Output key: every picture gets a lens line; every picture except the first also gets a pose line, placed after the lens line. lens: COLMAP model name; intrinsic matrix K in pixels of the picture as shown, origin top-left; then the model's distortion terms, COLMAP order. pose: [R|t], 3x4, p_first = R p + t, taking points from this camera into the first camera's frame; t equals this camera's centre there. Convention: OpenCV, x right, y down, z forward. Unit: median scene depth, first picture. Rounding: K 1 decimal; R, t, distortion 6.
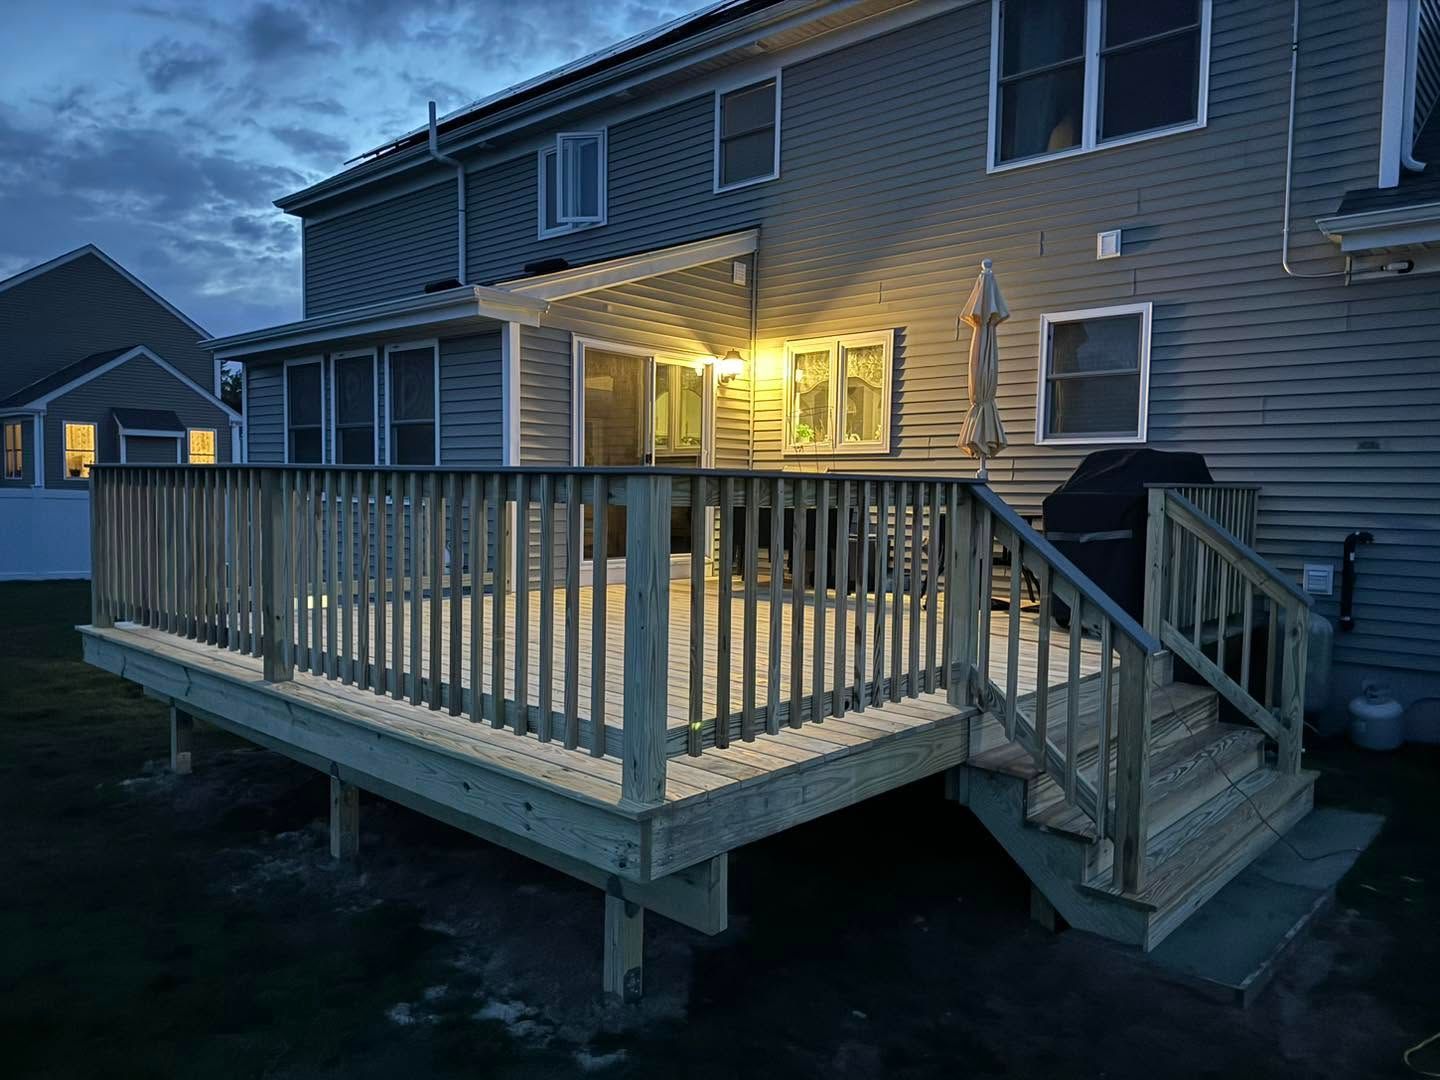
lens RADIAL K [[1011.9, 0, 720.0], [0, 1011.9, 540.0], [0, 0, 1]] dist [0.072678, -0.091672]
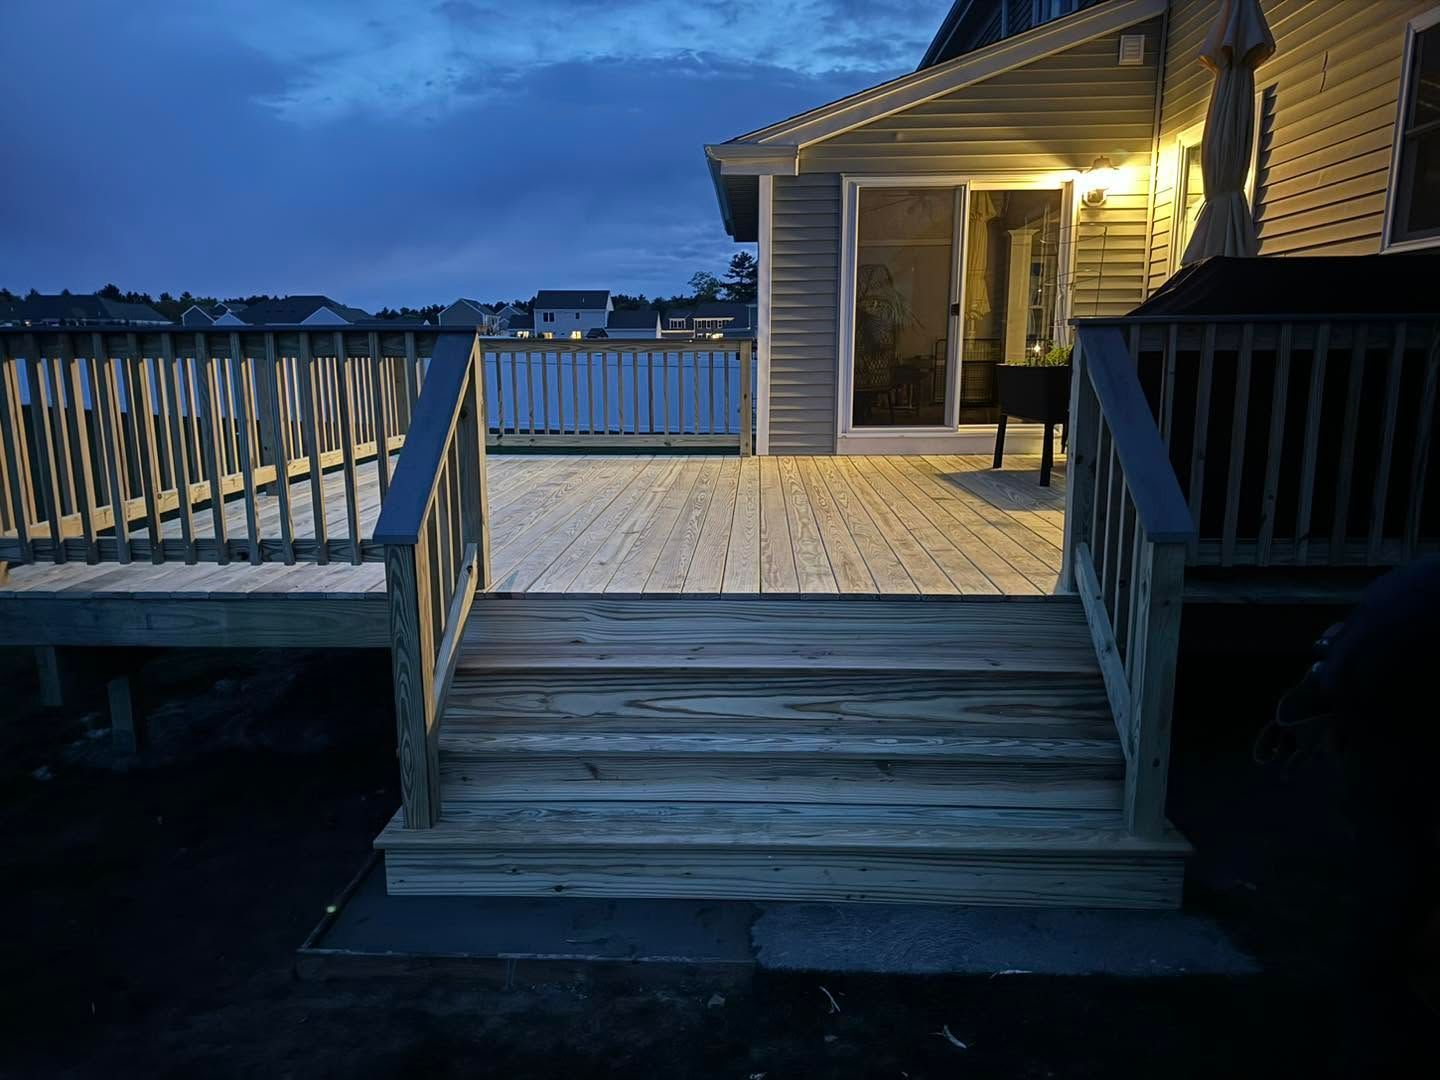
lens RADIAL K [[1011.9, 0, 720.0], [0, 1011.9, 540.0], [0, 0, 1]] dist [0.072678, -0.091672]
pose [[0.640308, 0.120558, -0.758598, 0.522708], [-0.022319, 0.990109, 0.138511, -0.002298], [0.767794, -0.071759, 0.636666, 0.306757]]
